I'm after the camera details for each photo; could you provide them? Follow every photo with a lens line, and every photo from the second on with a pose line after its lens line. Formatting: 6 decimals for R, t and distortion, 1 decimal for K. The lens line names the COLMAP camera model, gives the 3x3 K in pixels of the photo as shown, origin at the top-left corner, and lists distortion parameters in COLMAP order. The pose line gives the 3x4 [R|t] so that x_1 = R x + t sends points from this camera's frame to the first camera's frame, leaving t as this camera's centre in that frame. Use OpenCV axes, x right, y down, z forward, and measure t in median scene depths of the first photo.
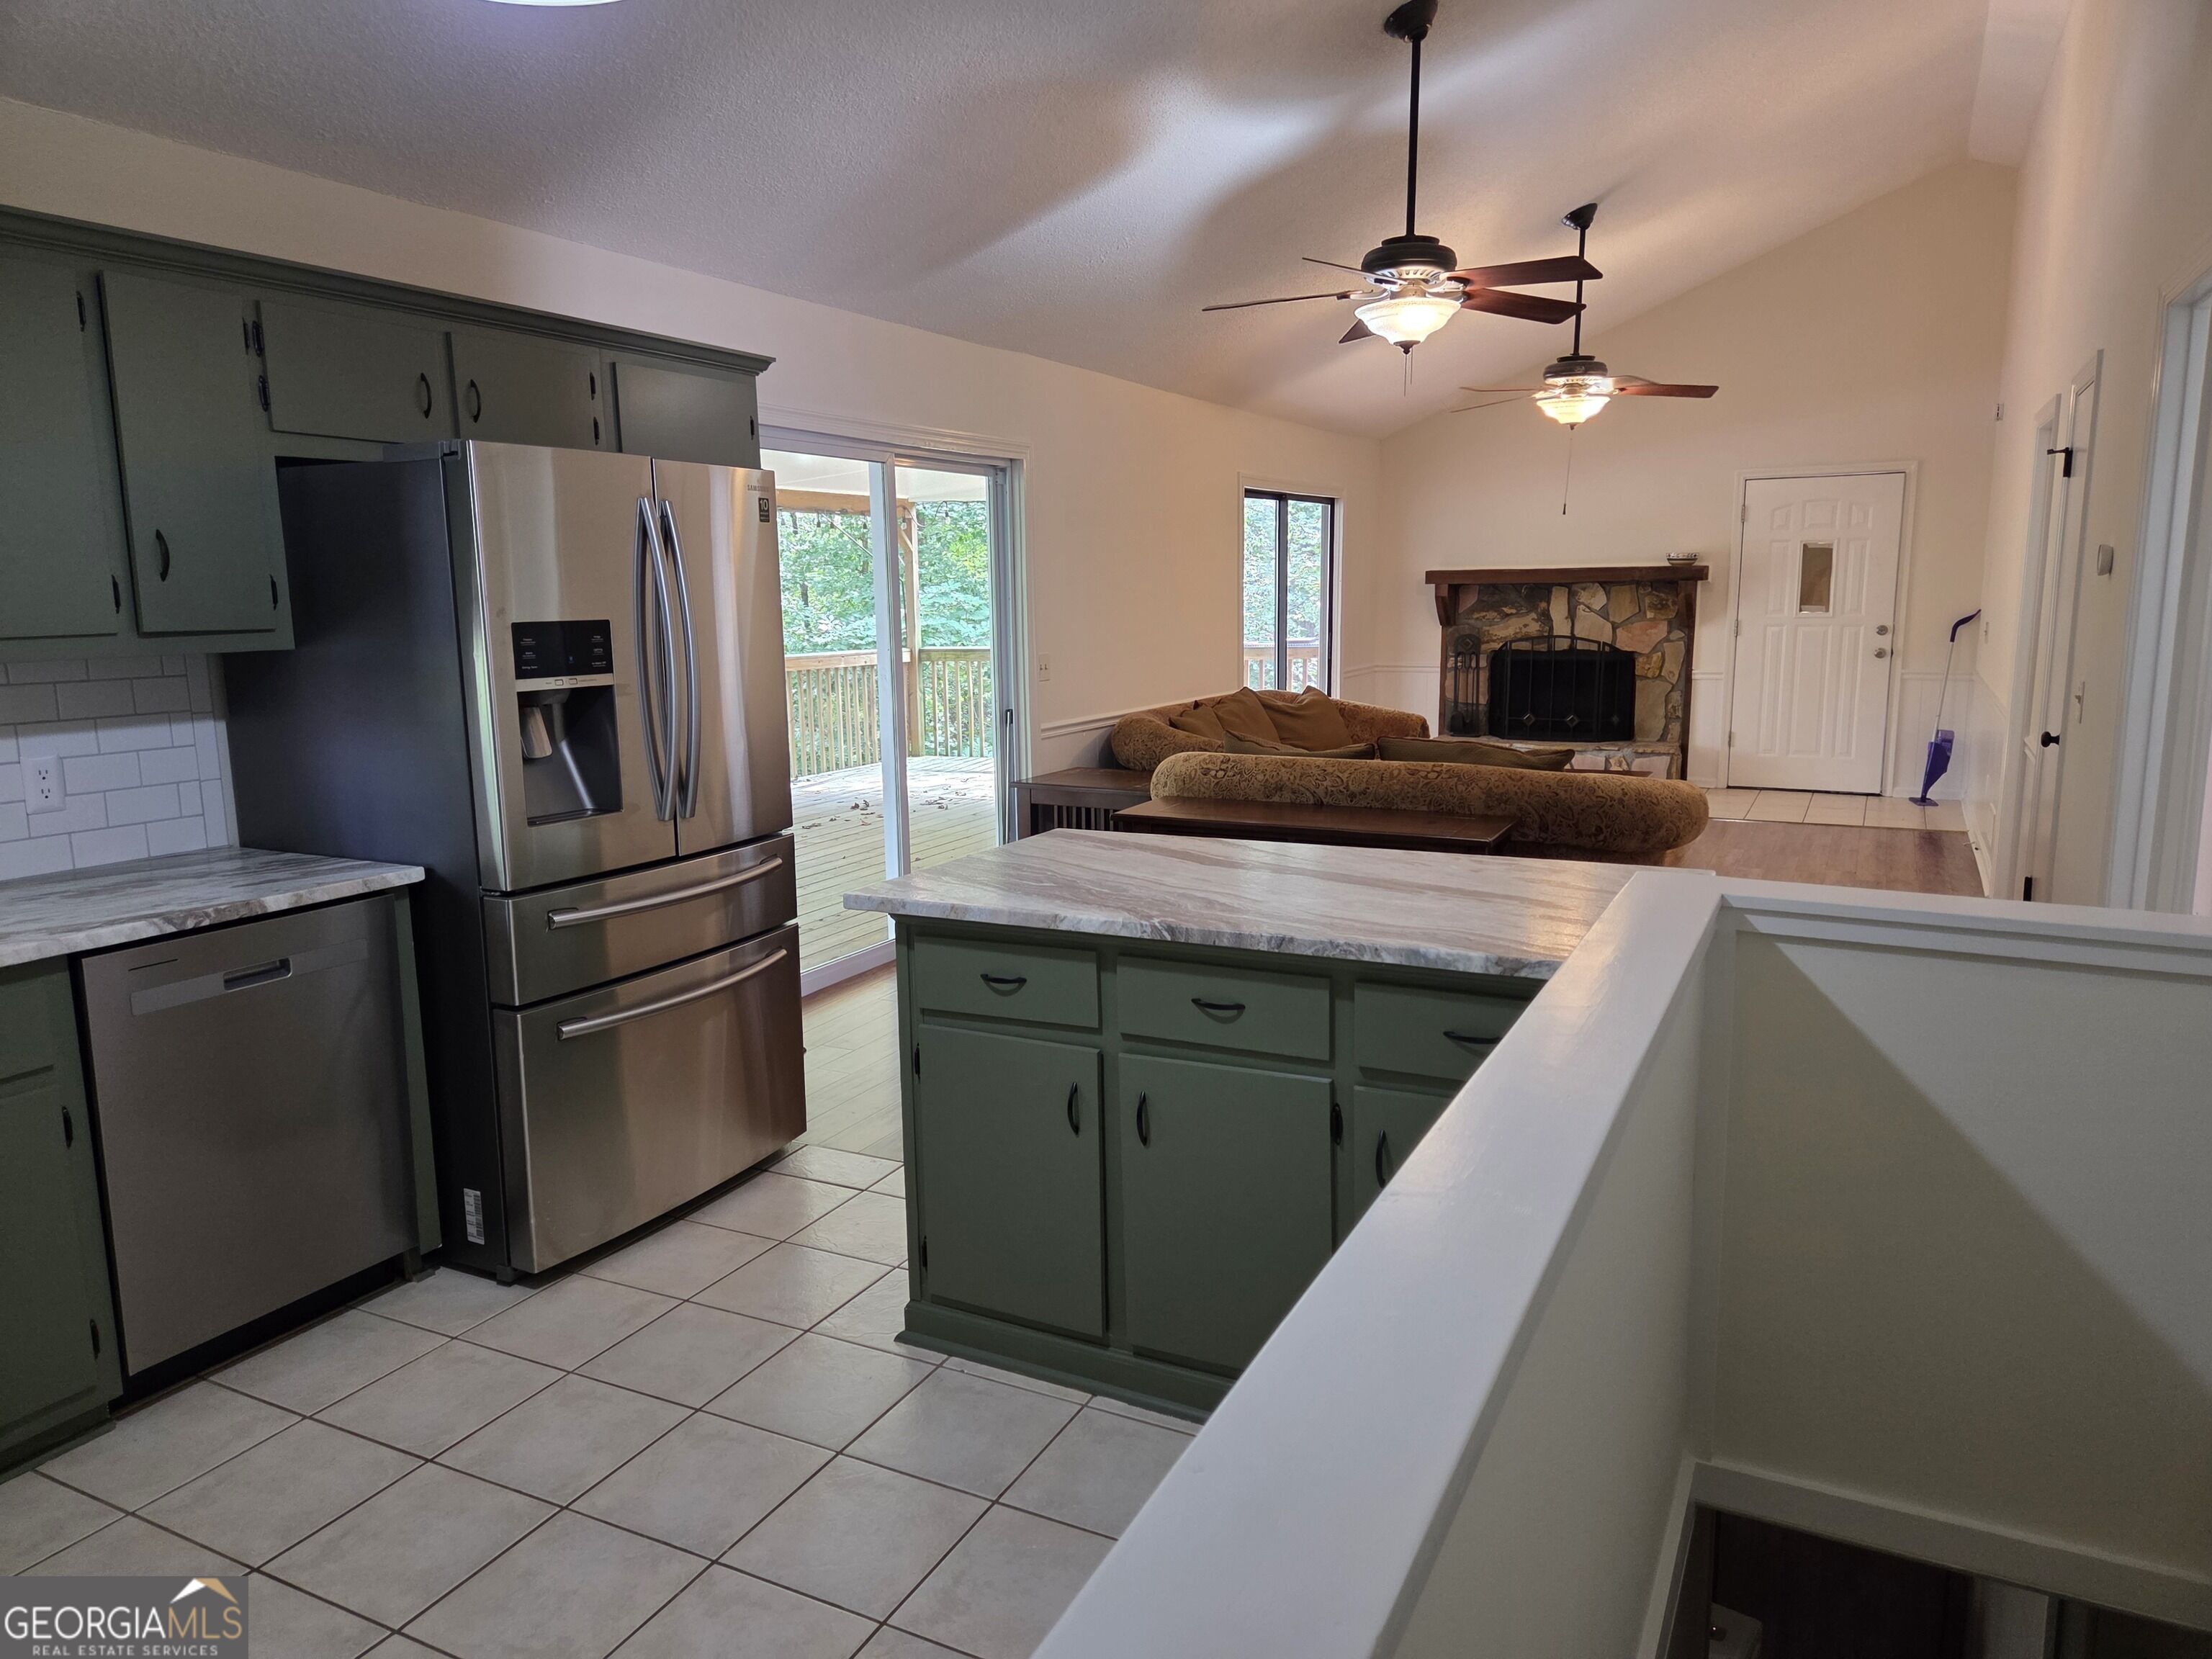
lens RADIAL K [[1487.3, 0, 1109.6], [0, 1487.3, 818.0], [0, 0, 1]] dist [0.075940, -0.071793]
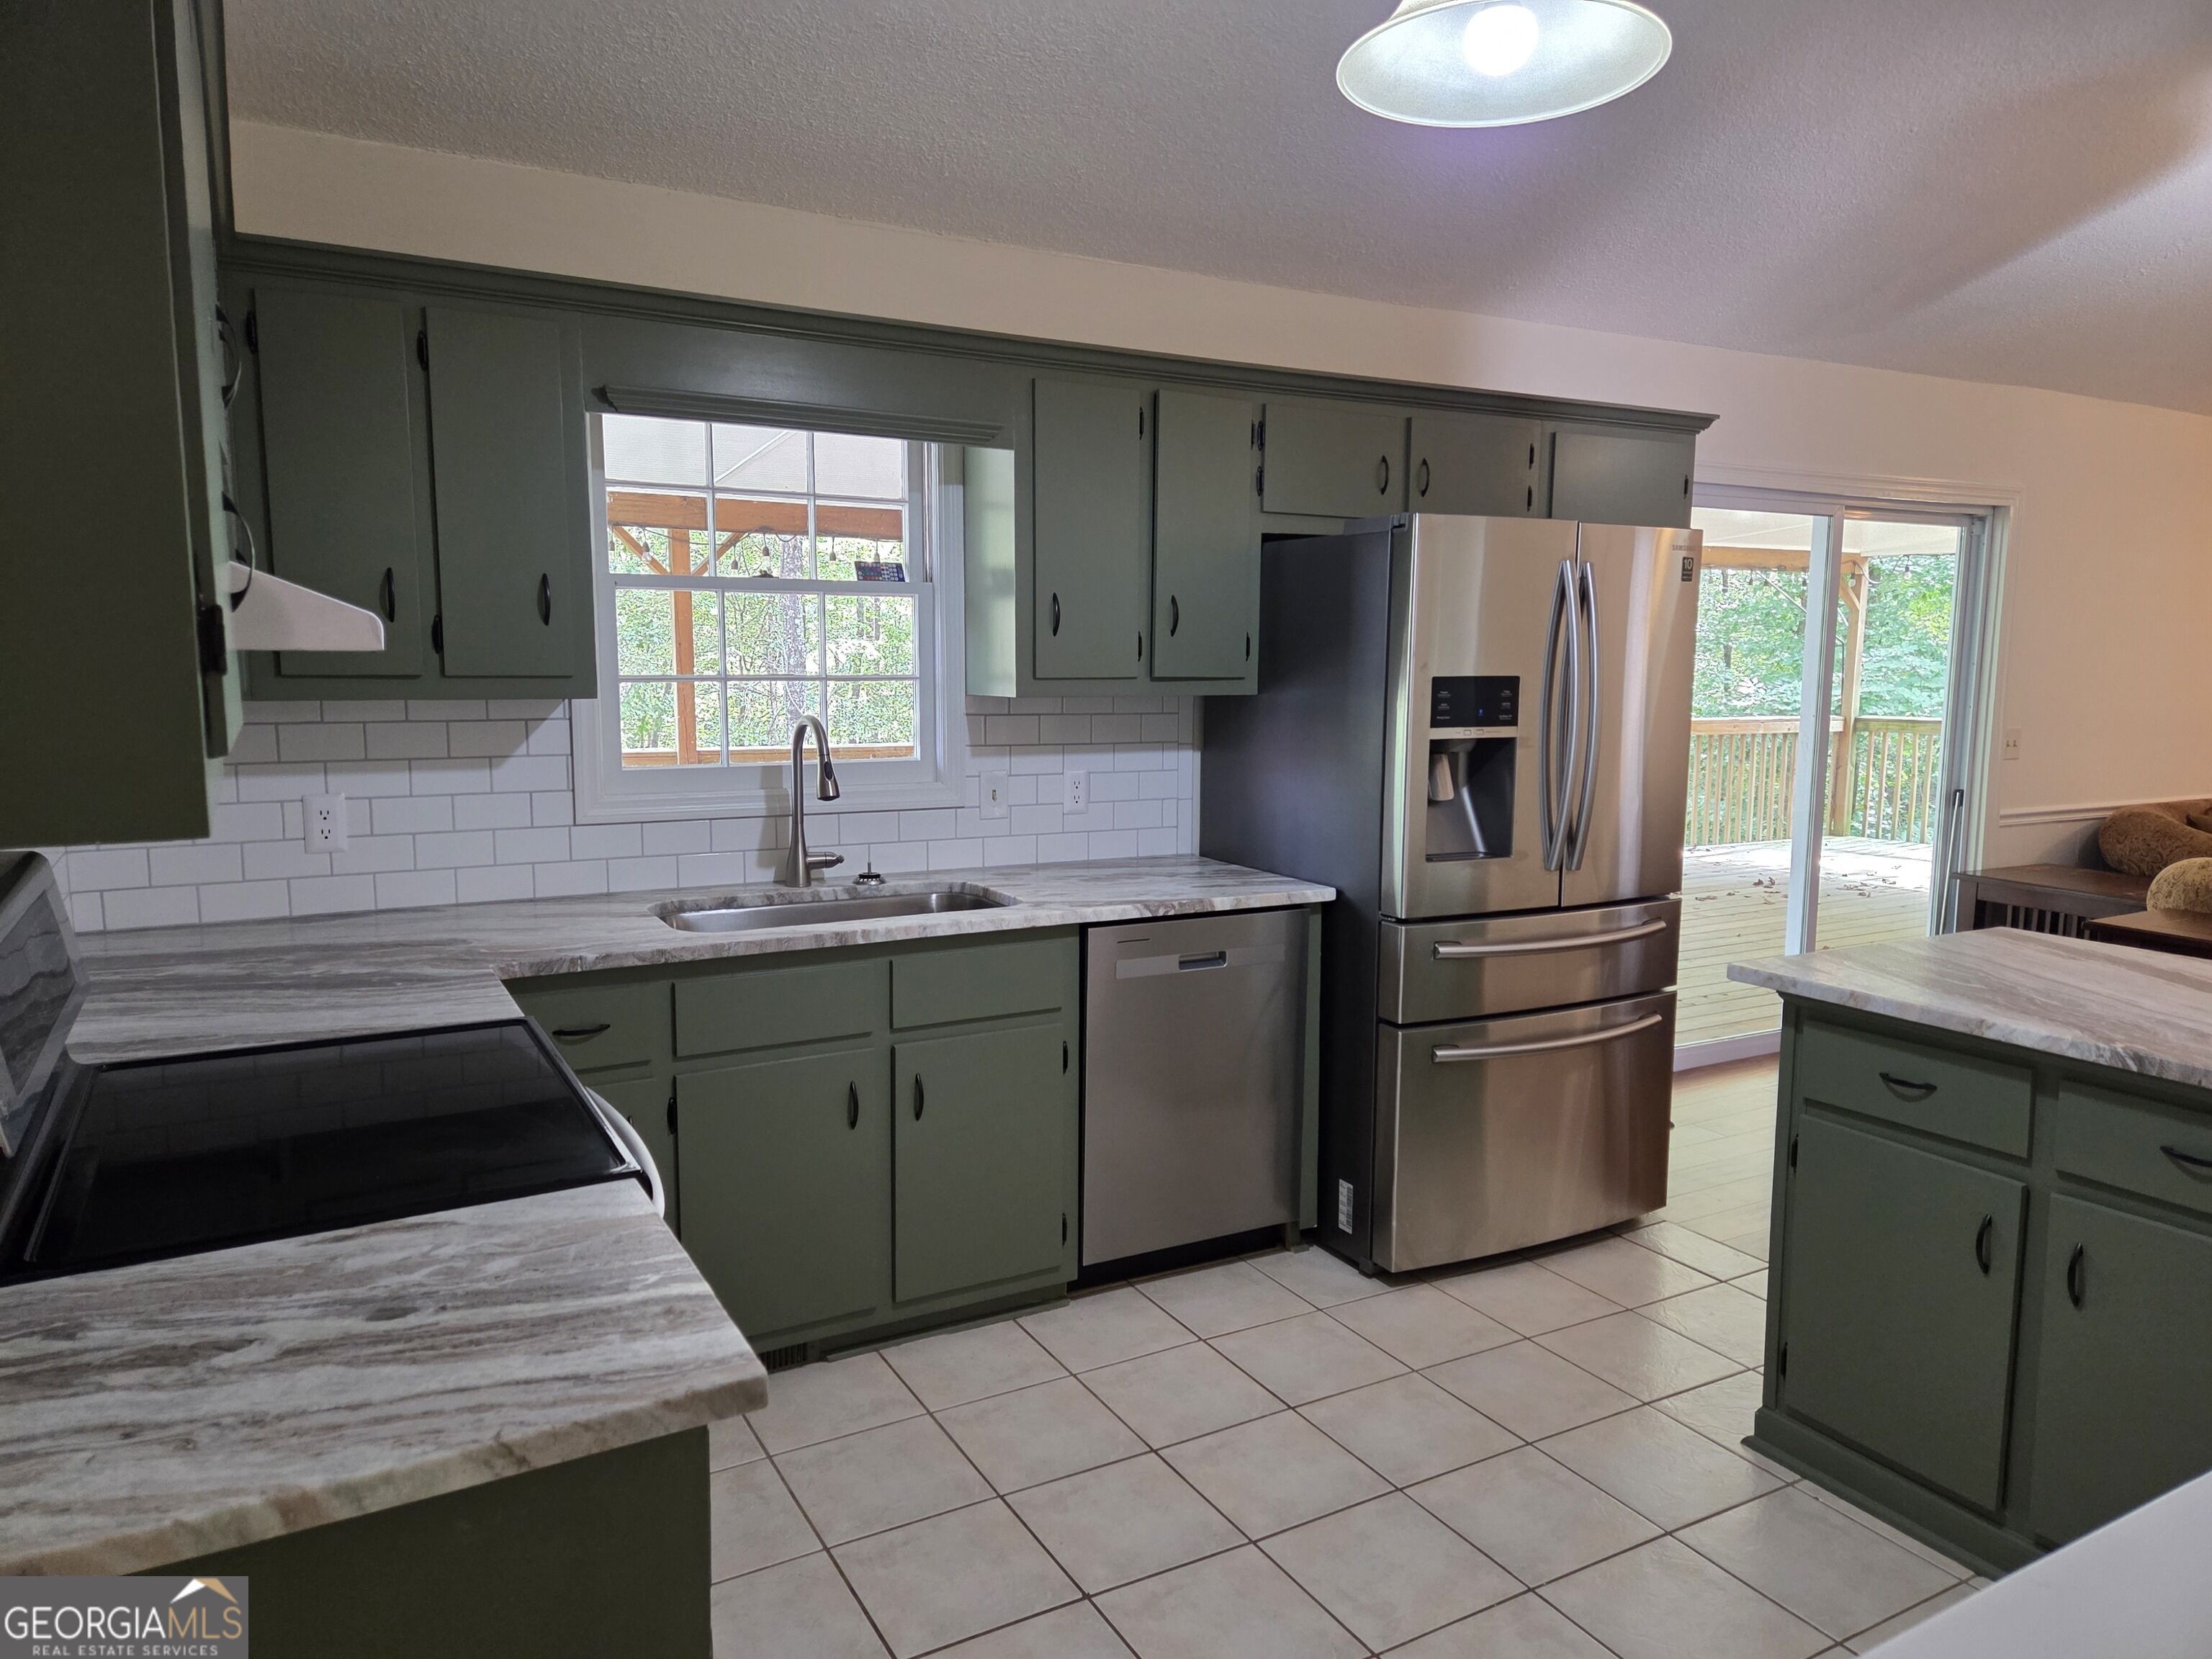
lens RADIAL K [[1487.3, 0, 1096.2], [0, 1487.3, 835.2], [0, 0, 1]] dist [0.075940, -0.071793]
pose [[0.828049, 0.089947, -0.553394, 0.008682], [-0.105108, 0.994451, 0.004361, 0.003997], [0.550715, 0.054555, 0.832908, -0.024098]]
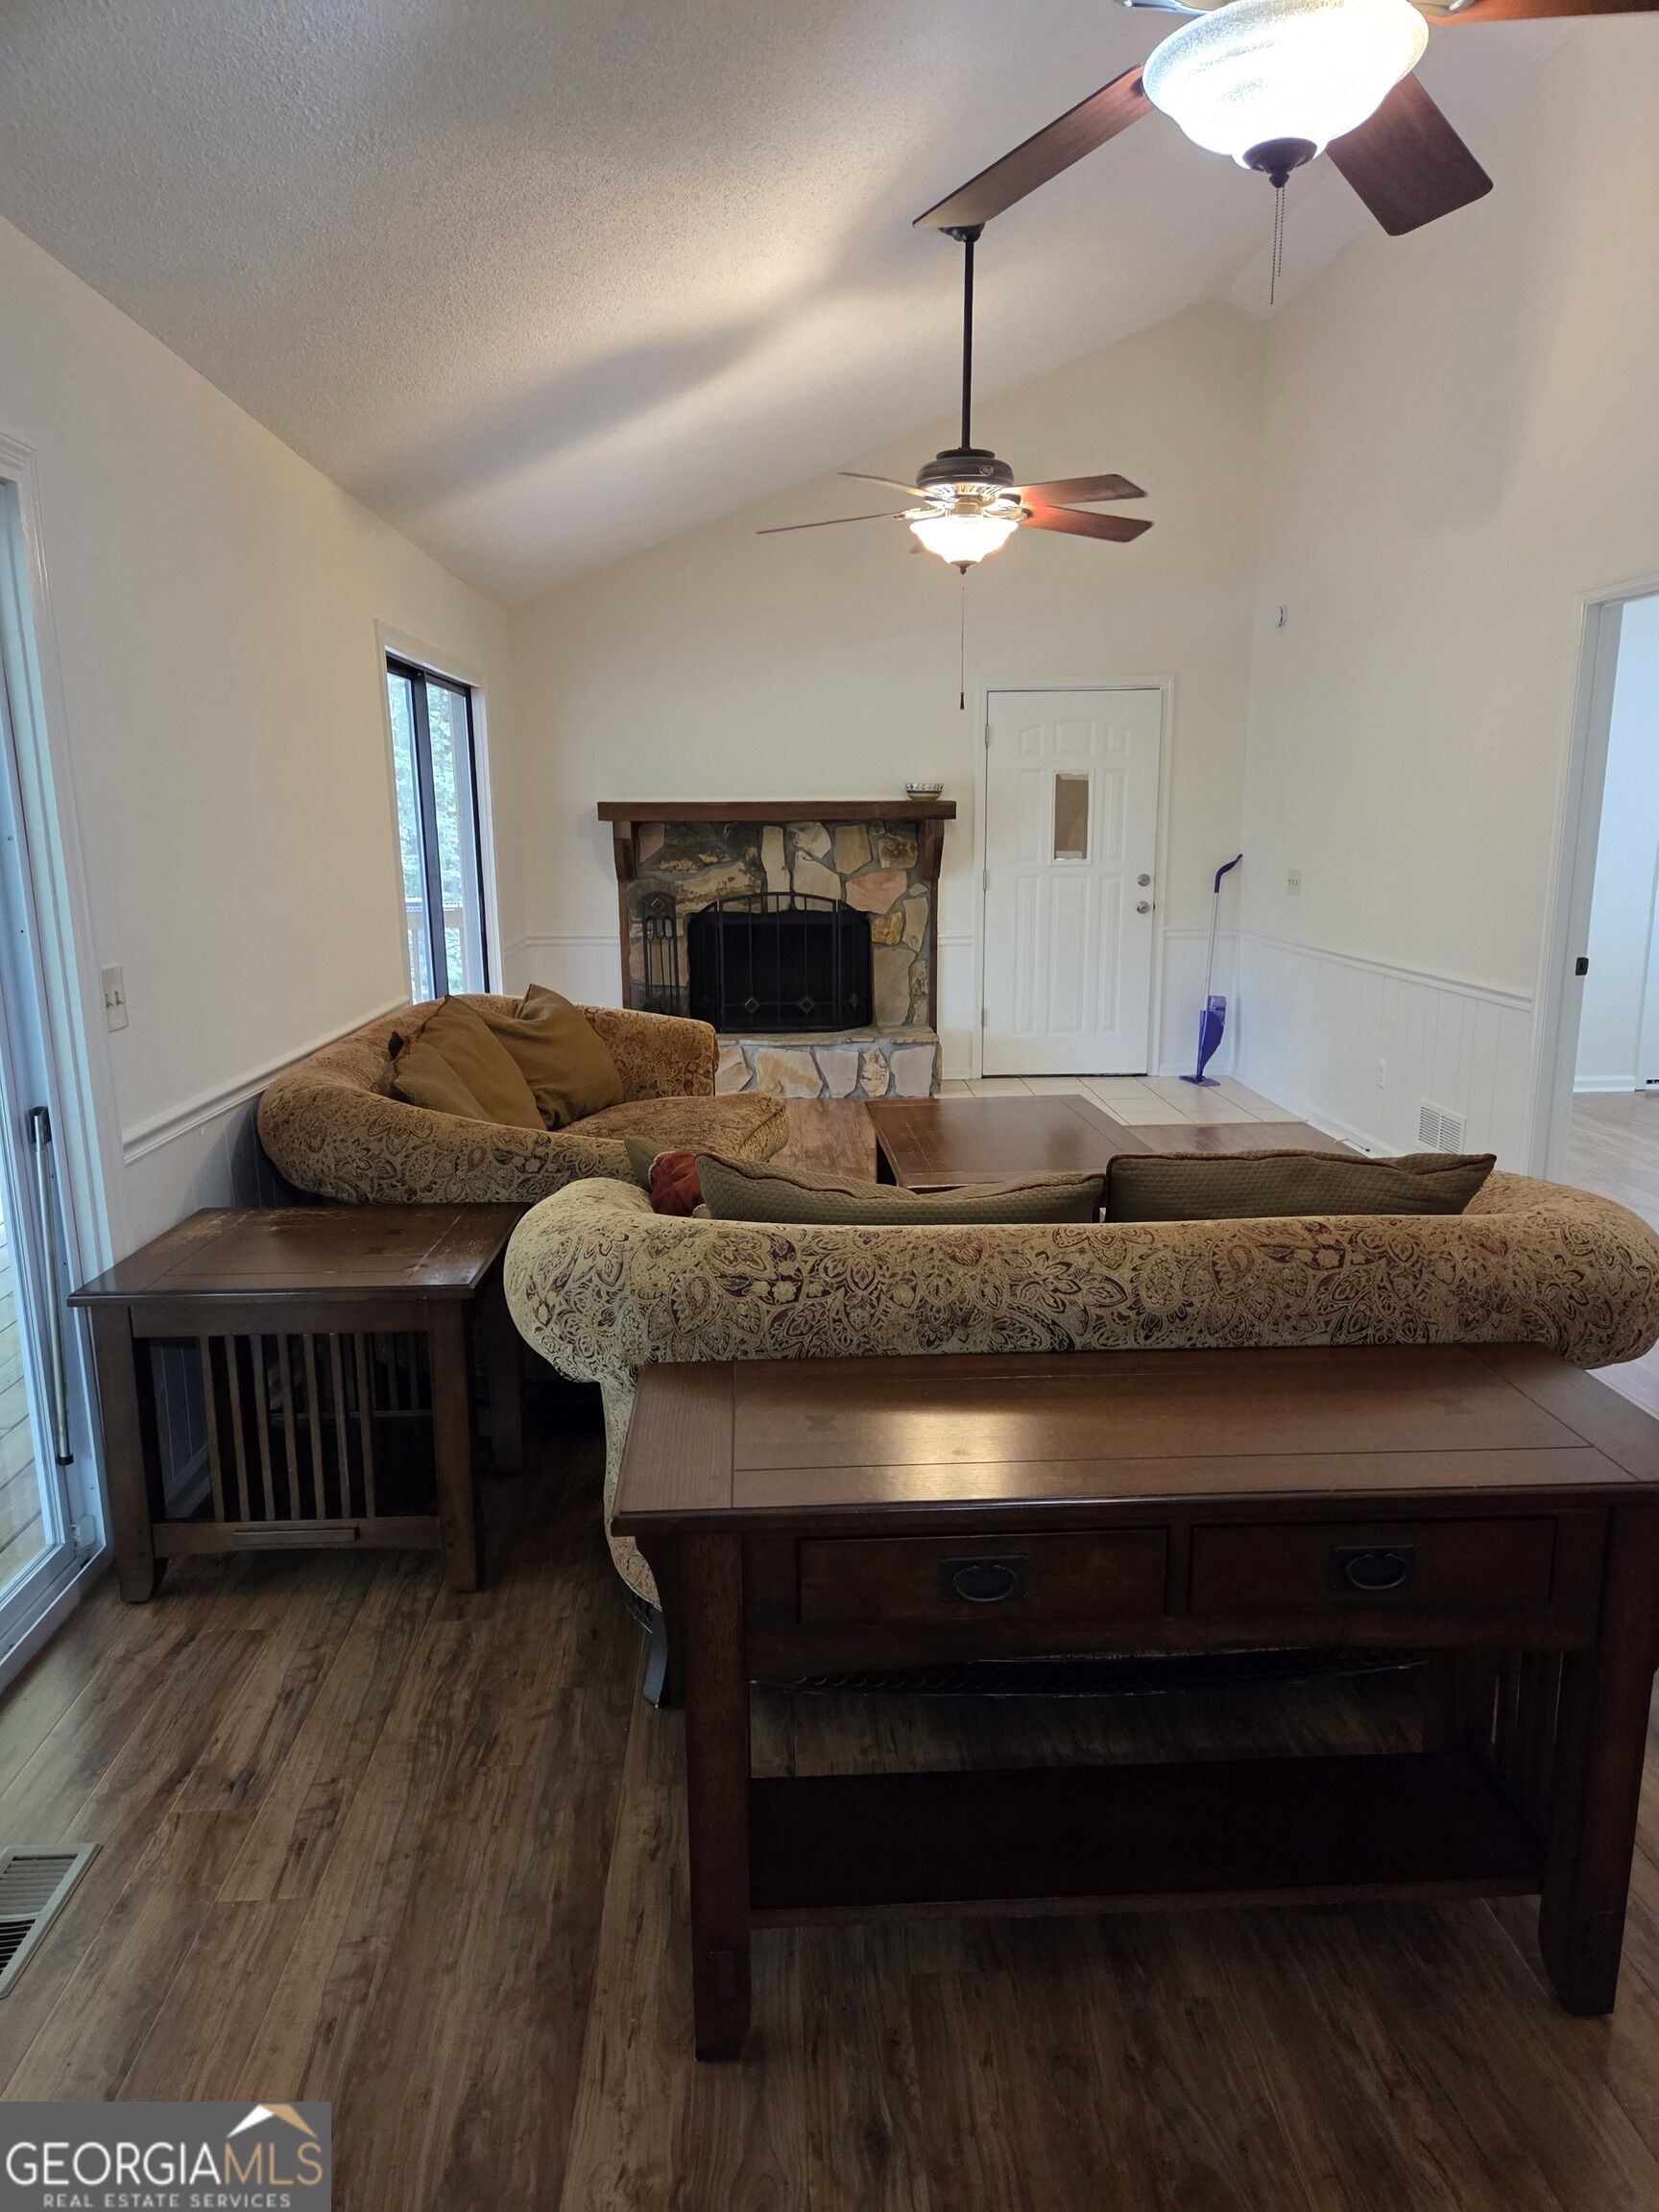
lens RADIAL K [[1487.3, 0, 847.1], [0, 1487.3, 1133.4], [0, 0, 1]] dist [0.075940, -0.071793]
pose [[0.865285, -0.099599, 0.491285, -0.102059], [0.076821, 0.994833, 0.066382, -0.098230], [-0.495358, -0.019698, 0.868465, 0.672872]]
